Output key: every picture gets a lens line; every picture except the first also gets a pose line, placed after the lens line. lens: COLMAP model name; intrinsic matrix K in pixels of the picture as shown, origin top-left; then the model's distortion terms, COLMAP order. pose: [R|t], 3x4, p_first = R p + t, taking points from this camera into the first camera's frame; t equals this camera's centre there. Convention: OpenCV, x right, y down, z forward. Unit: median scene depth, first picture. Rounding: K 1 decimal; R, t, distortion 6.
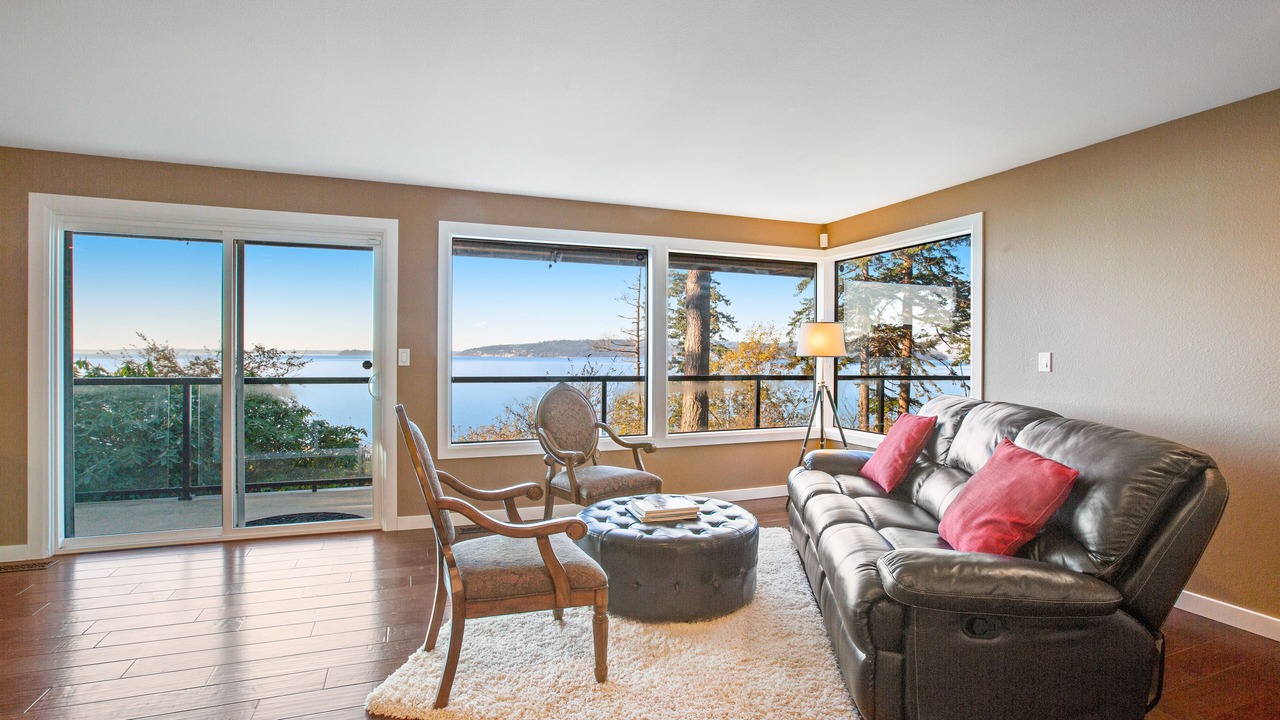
lens RADIAL K [[593.6, 0, 636.9], [0, 593.6, 353.6], [0, 0, 1]] dist [-0.034401, 0.000244]
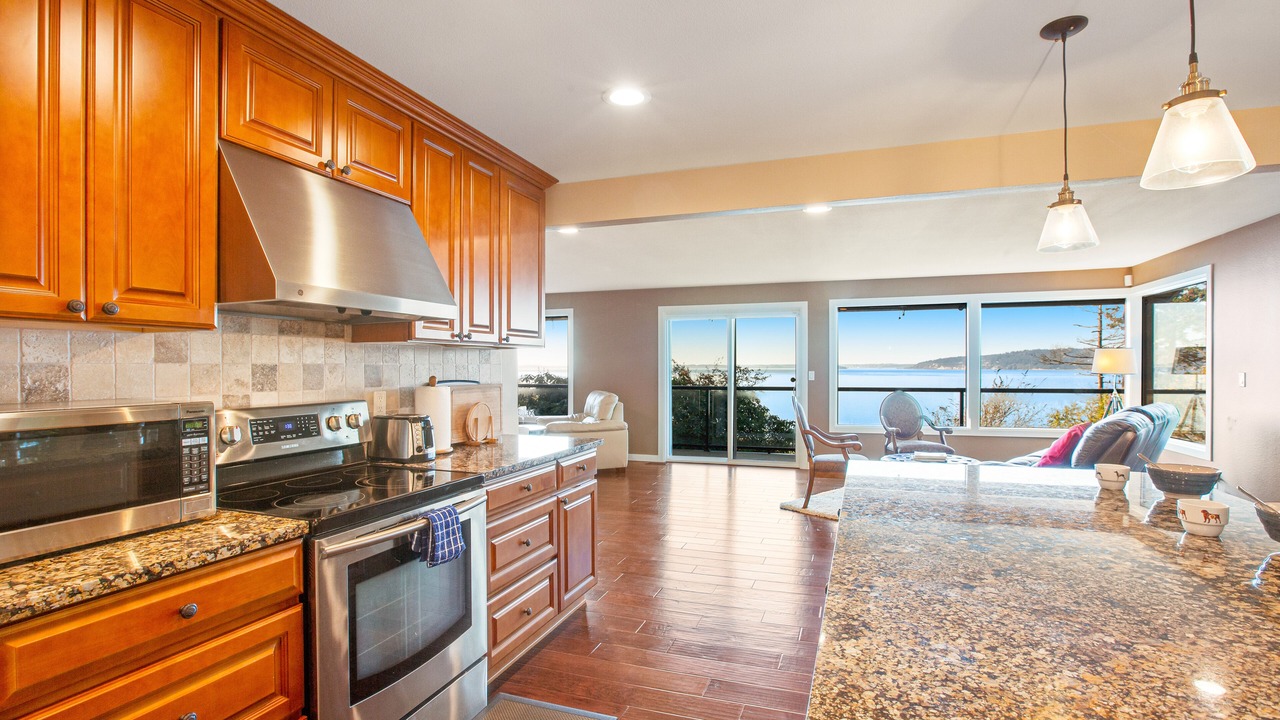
lens RADIAL K [[593.6, 0, 636.9], [0, 593.6, 353.6], [0, 0, 1]] dist [-0.034401, 0.000244]
pose [[0.741970, -0.025592, -0.669945, 0.389961], [0.010635, 0.999595, -0.026406, -0.017469], [0.670349, 0.012468, 0.741941, -0.646996]]
